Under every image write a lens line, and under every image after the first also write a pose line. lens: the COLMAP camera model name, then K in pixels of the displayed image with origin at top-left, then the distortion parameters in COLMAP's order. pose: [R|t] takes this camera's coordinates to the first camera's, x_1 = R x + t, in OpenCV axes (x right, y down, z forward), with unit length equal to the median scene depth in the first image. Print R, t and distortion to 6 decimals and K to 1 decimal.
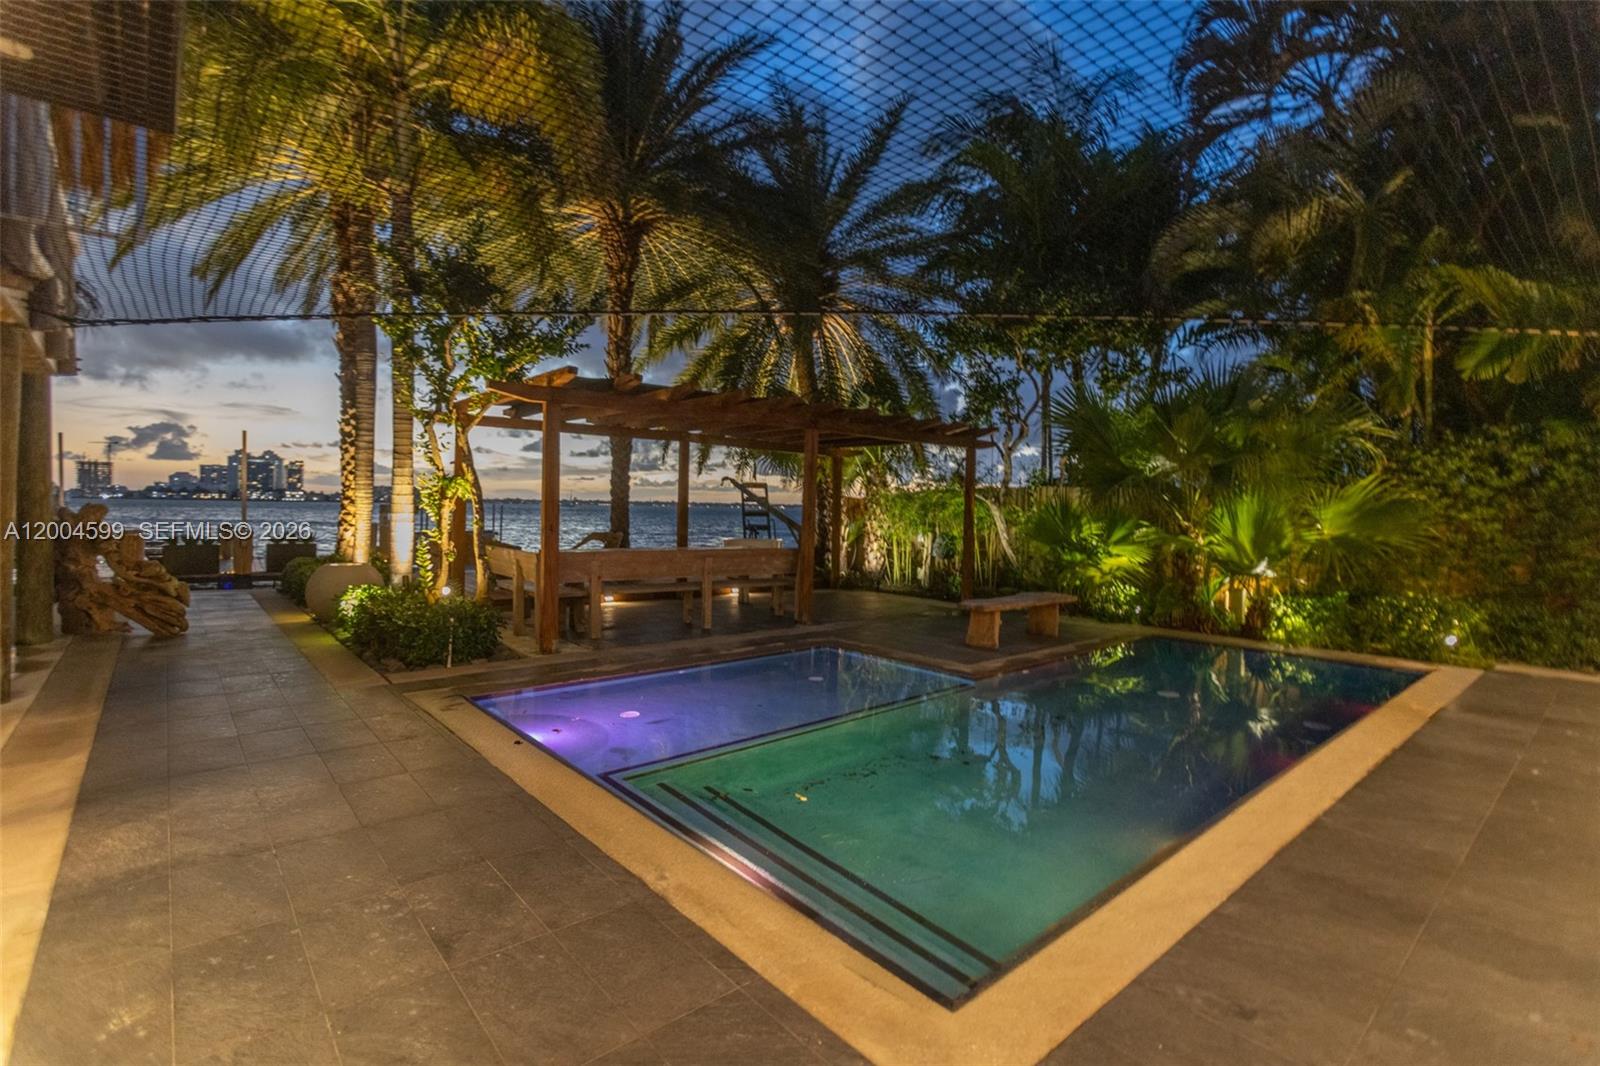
lens RADIAL K [[734.7, 0, 795.3], [0, 734.7, 515.9], [0, 0, 1]] dist [0.004858, 0.001291]
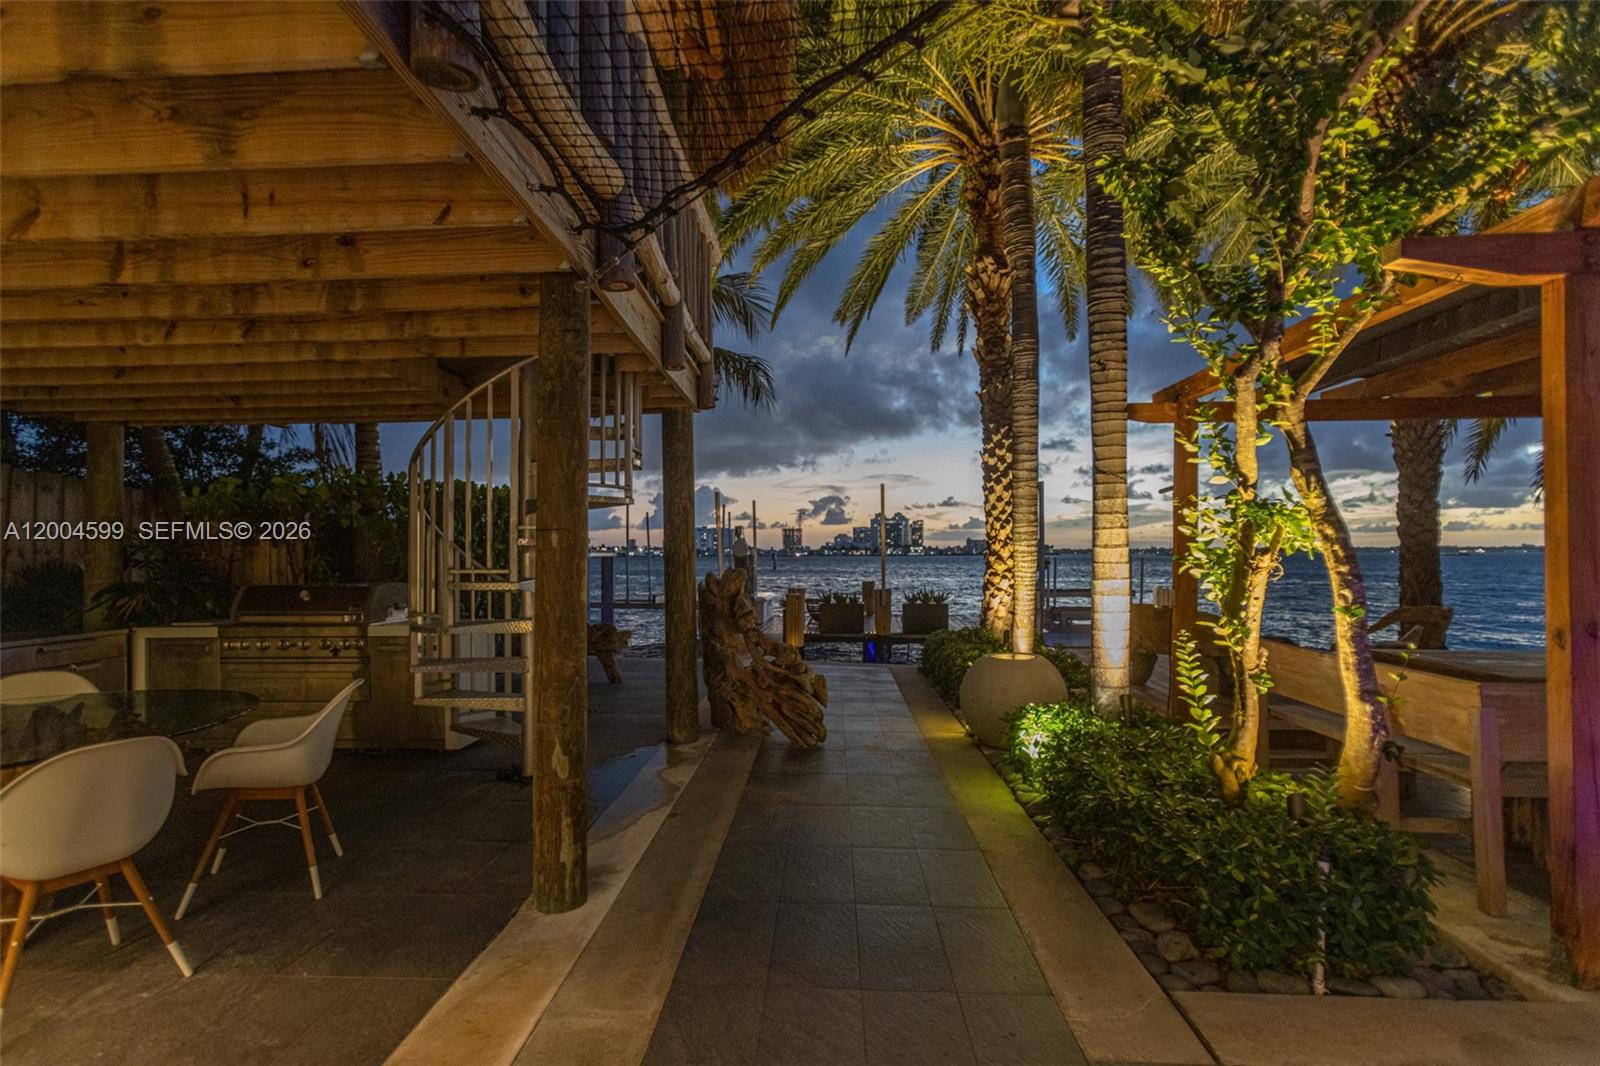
lens RADIAL K [[734.7, 0, 795.3], [0, 734.7, 515.9], [0, 0, 1]] dist [0.004858, 0.001291]
pose [[0.725287, -0.056019, -0.686164, -0.237874], [0.009267, 0.997388, -0.071632, -0.010357], [0.688385, 0.045595, 0.723911, 0.314549]]
